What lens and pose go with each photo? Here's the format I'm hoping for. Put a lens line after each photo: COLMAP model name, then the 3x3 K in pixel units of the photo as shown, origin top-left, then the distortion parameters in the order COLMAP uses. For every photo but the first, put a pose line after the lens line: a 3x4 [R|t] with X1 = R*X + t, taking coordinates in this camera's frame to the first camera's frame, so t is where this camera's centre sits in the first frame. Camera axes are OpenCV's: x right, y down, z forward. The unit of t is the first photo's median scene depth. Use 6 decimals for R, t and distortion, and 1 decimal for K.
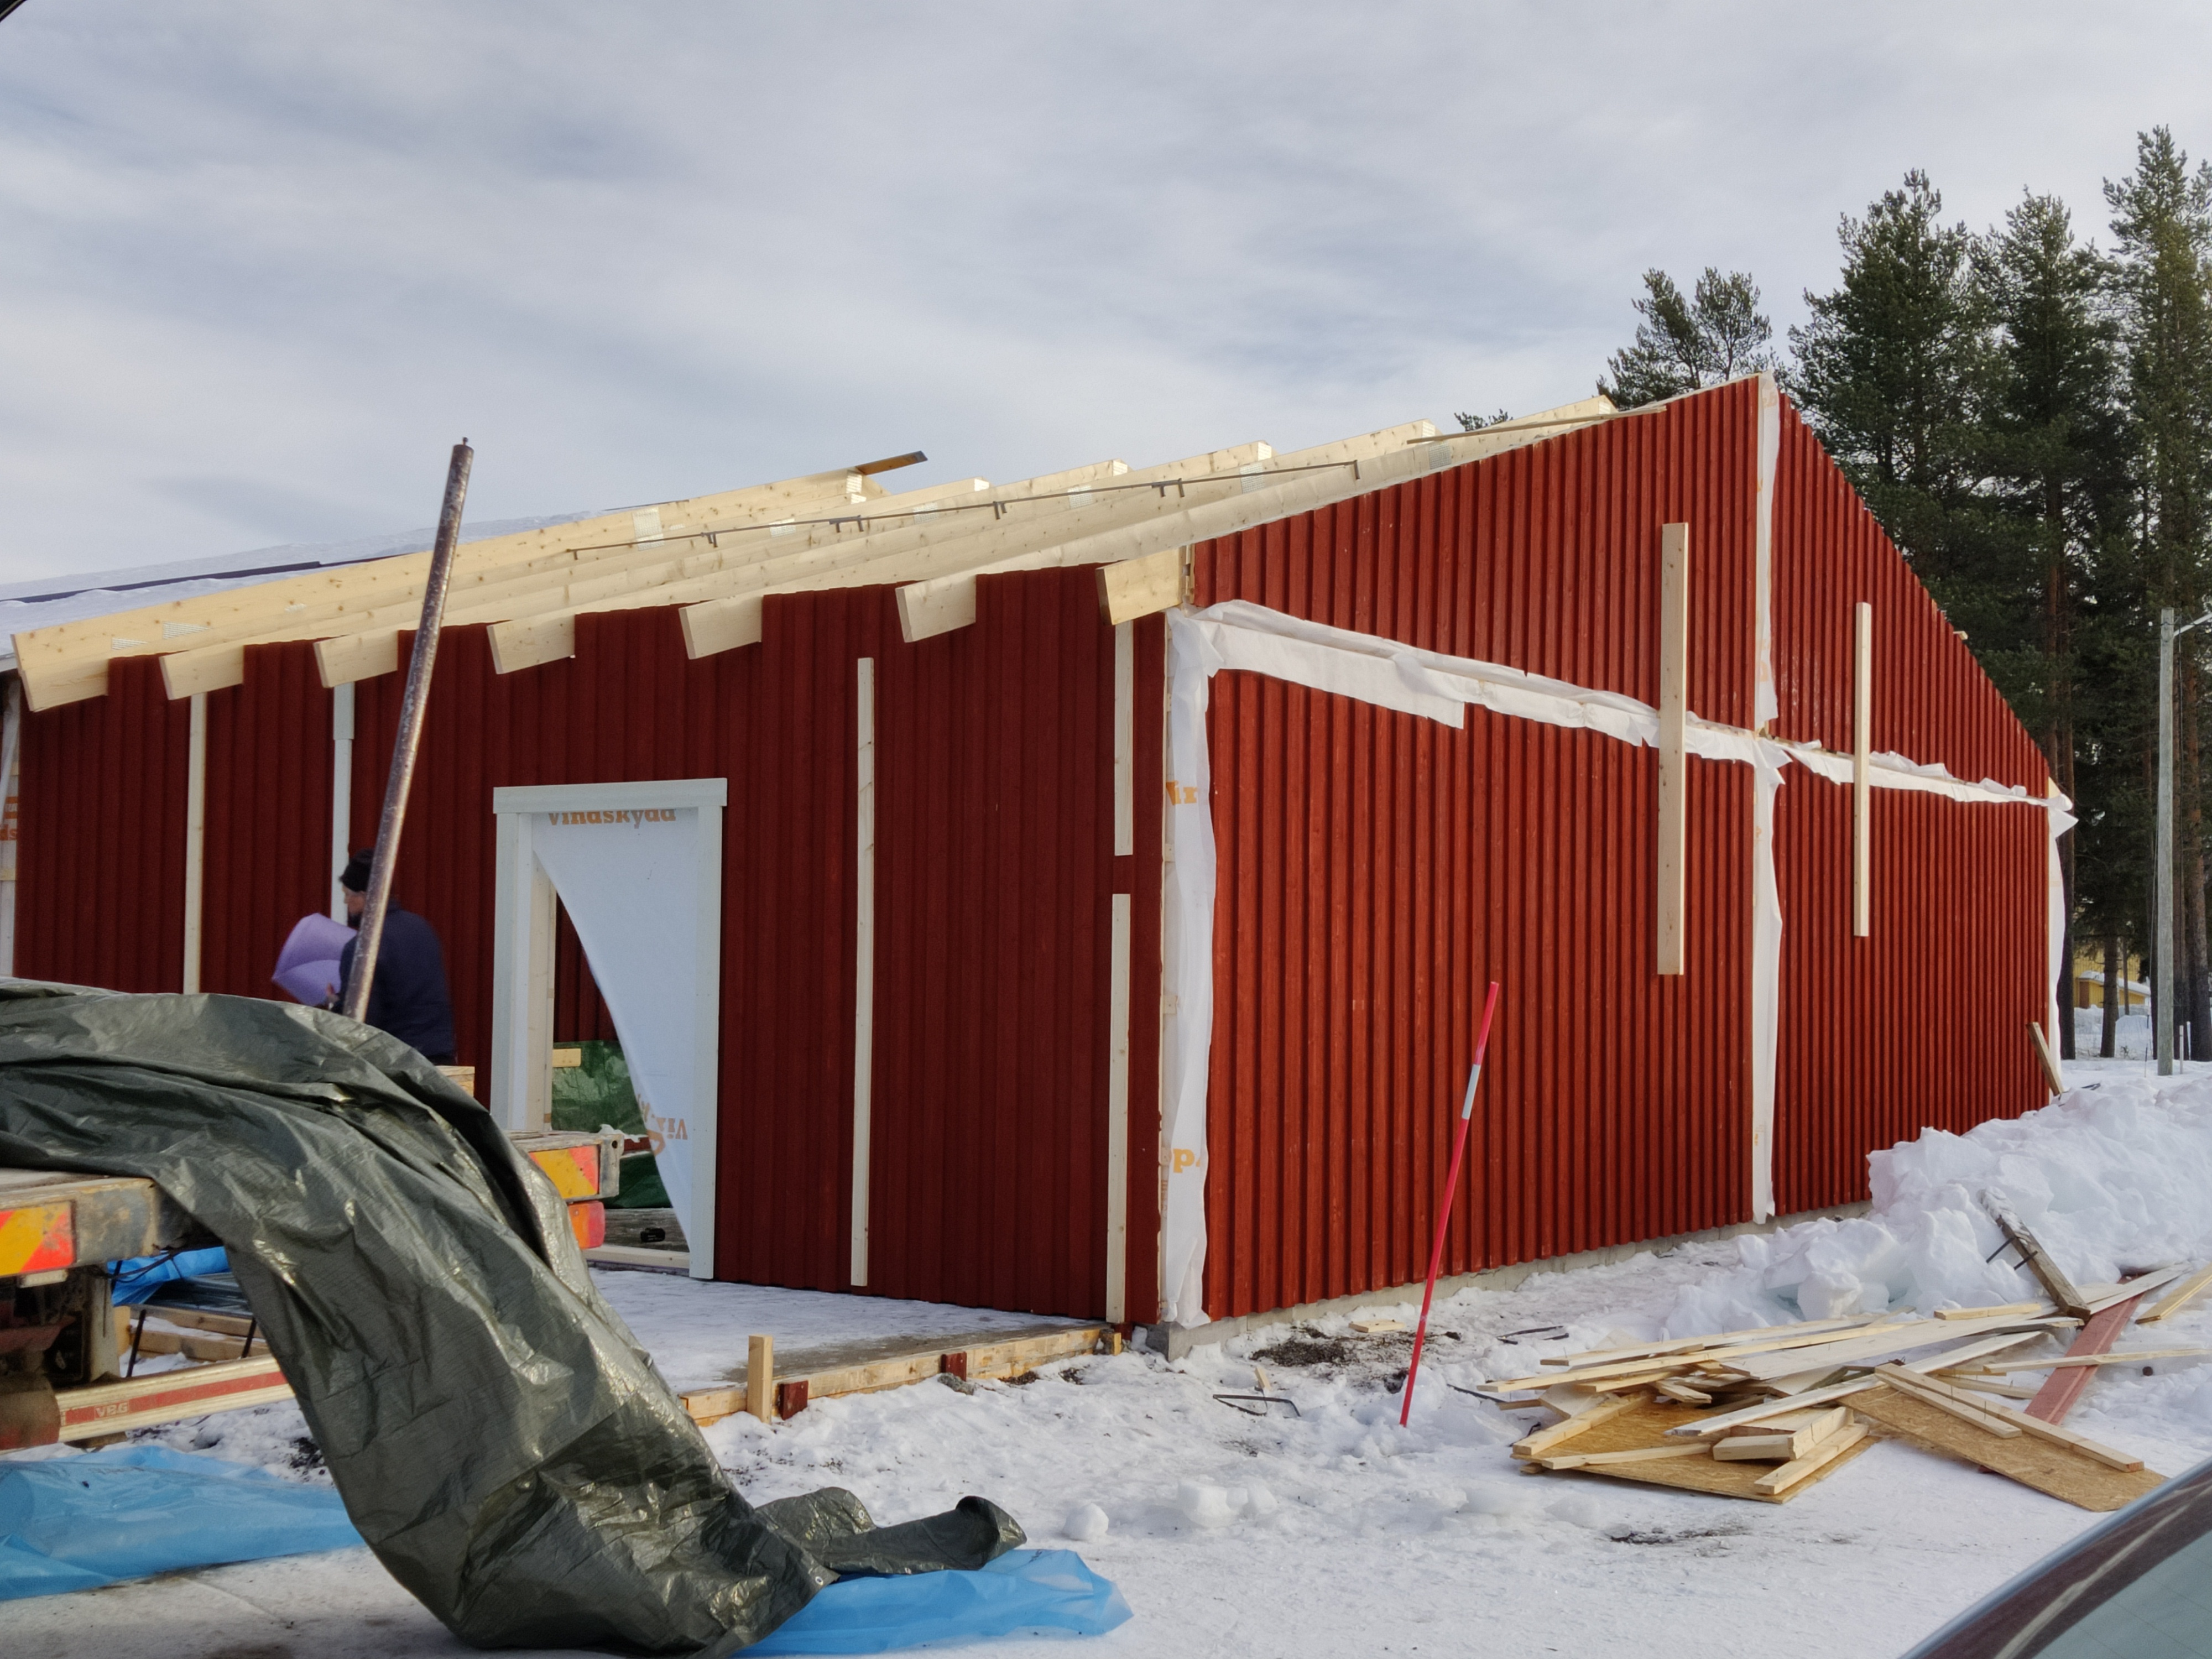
lens RADIAL K [[2456.4, 0, 1106.0], [0, 2456.4, 829.5], [0, 0, 1]] dist [-0.043517, 0.033778]
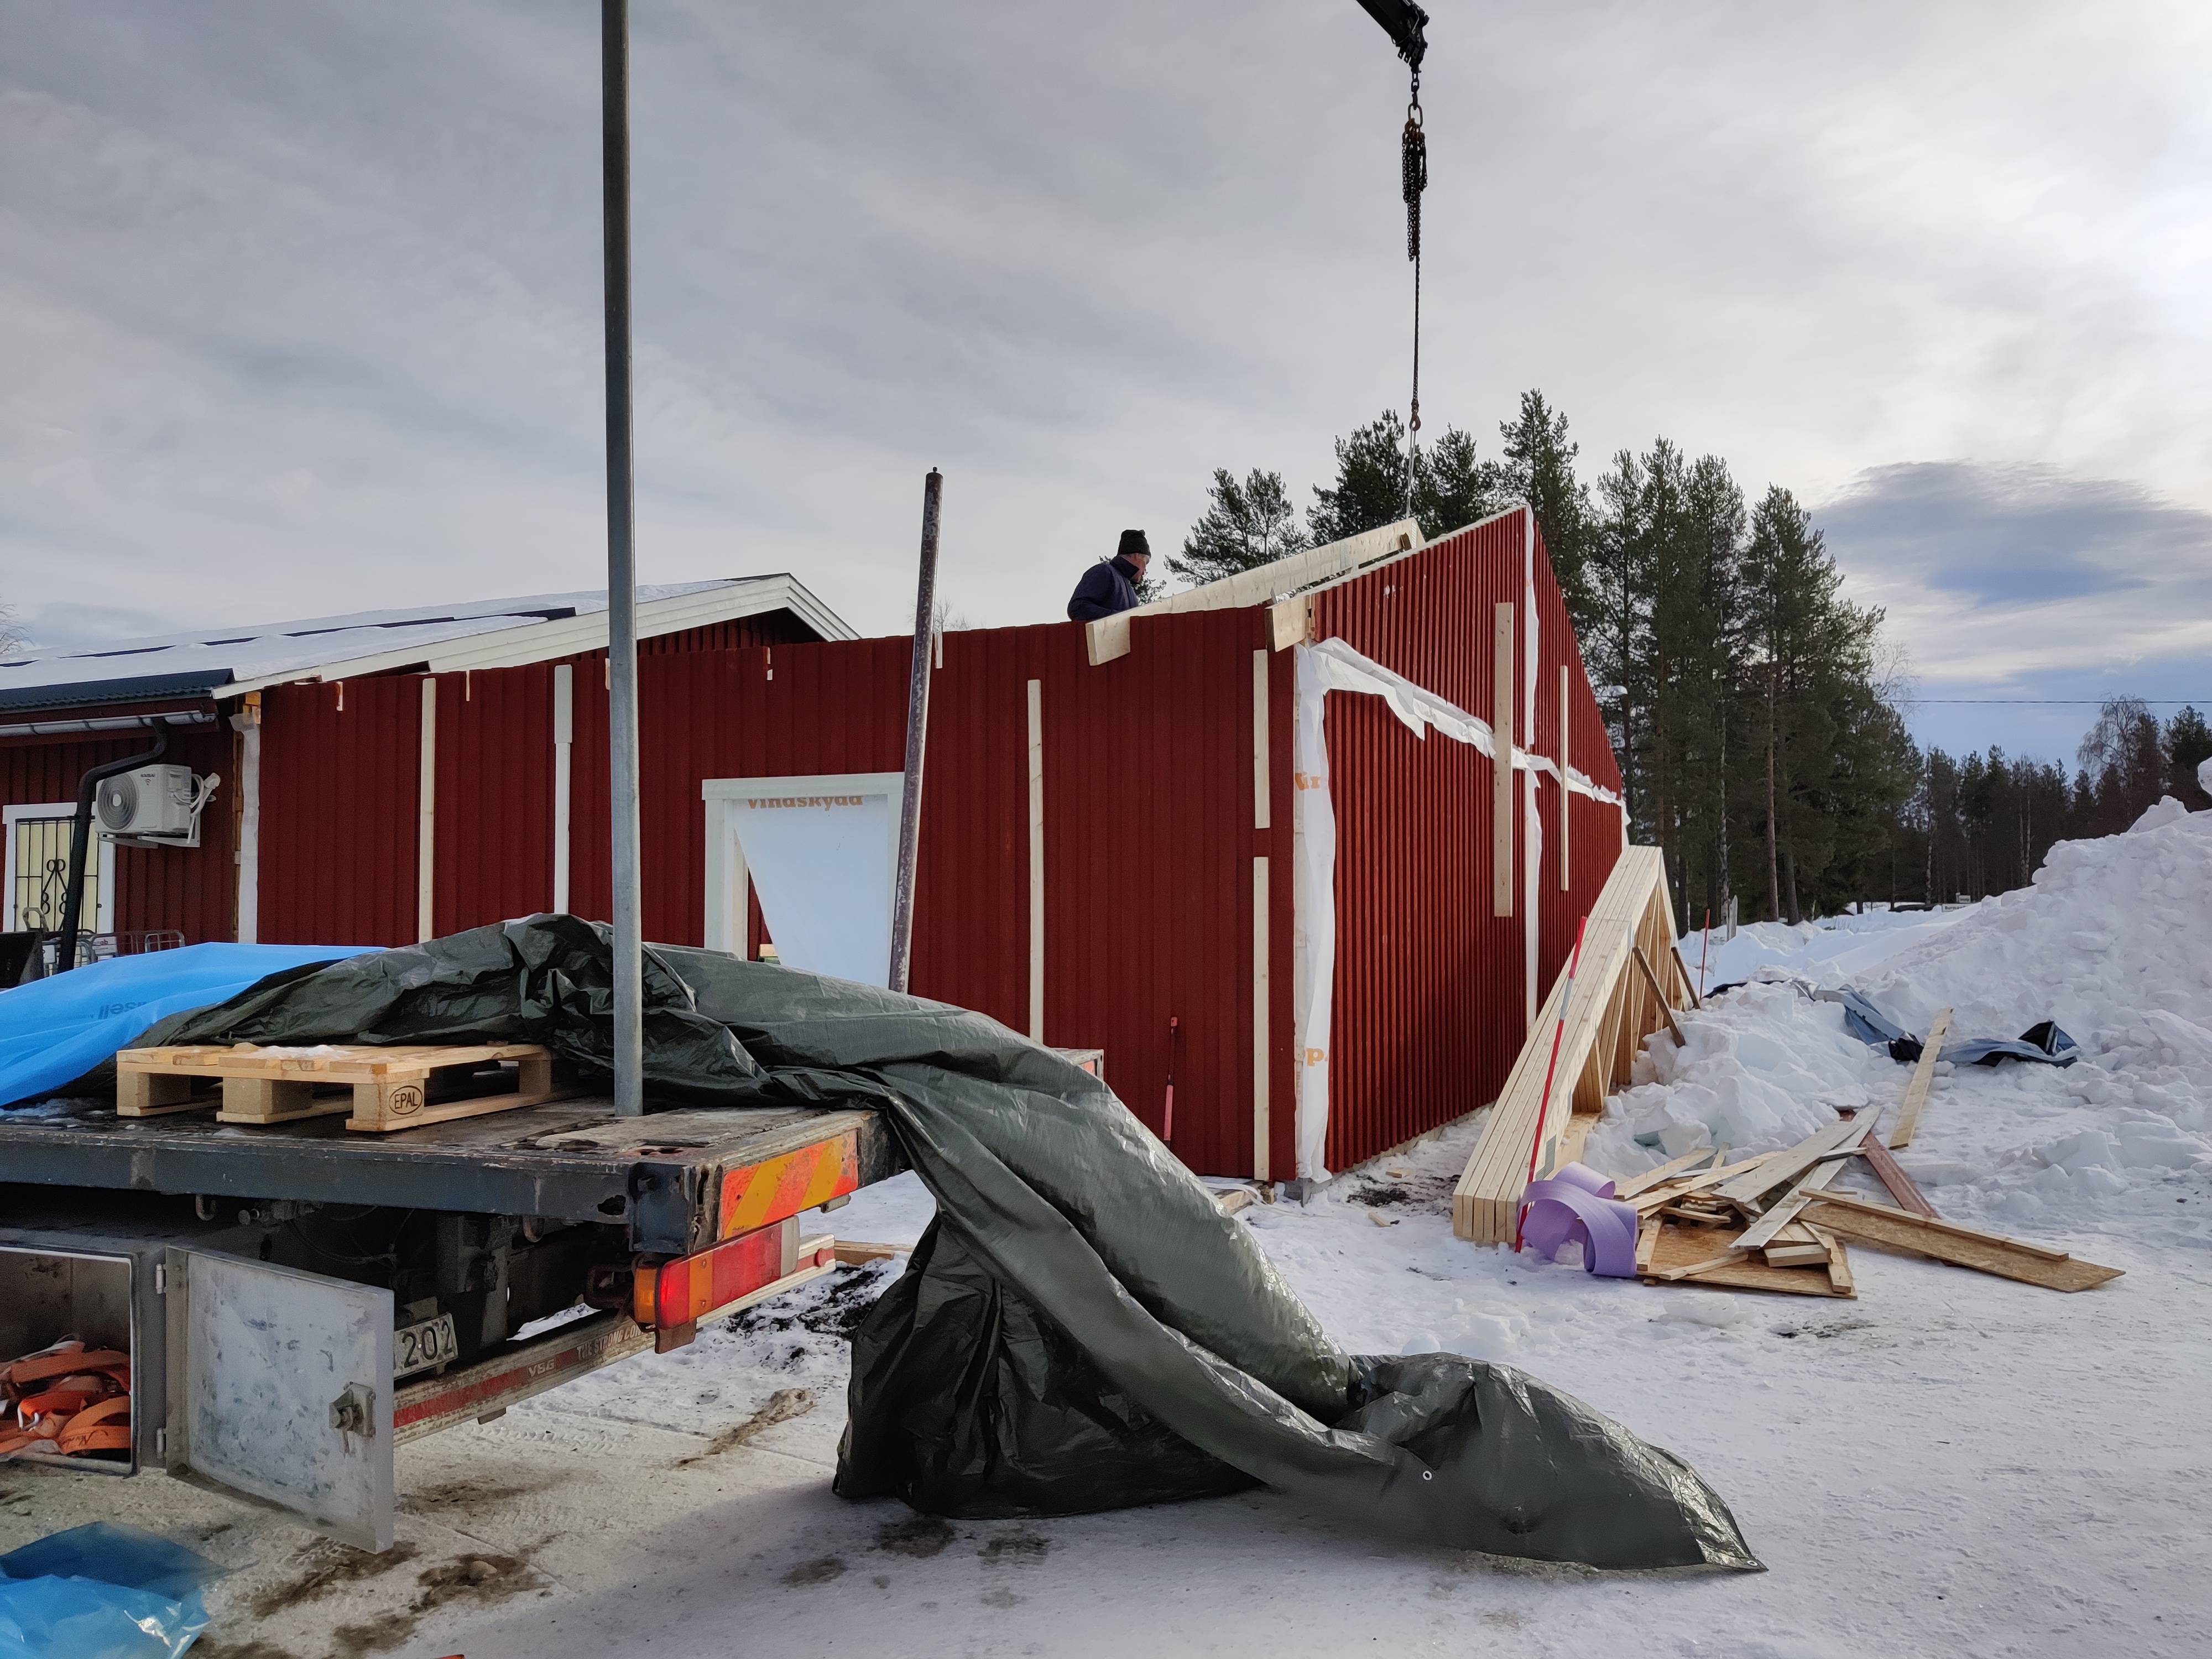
lens RADIAL K [[1576.4, 0, 1085.1], [0, 1576.4, 874.4], [0, 0, 1]] dist [-0.035544, -0.006483]
pose [[0.984318, -0.005232, 0.176324, -0.203115], [0.000588, 0.999652, 0.026380, 0.011201], [-0.176401, -0.025863, 0.983979, 0.155246]]
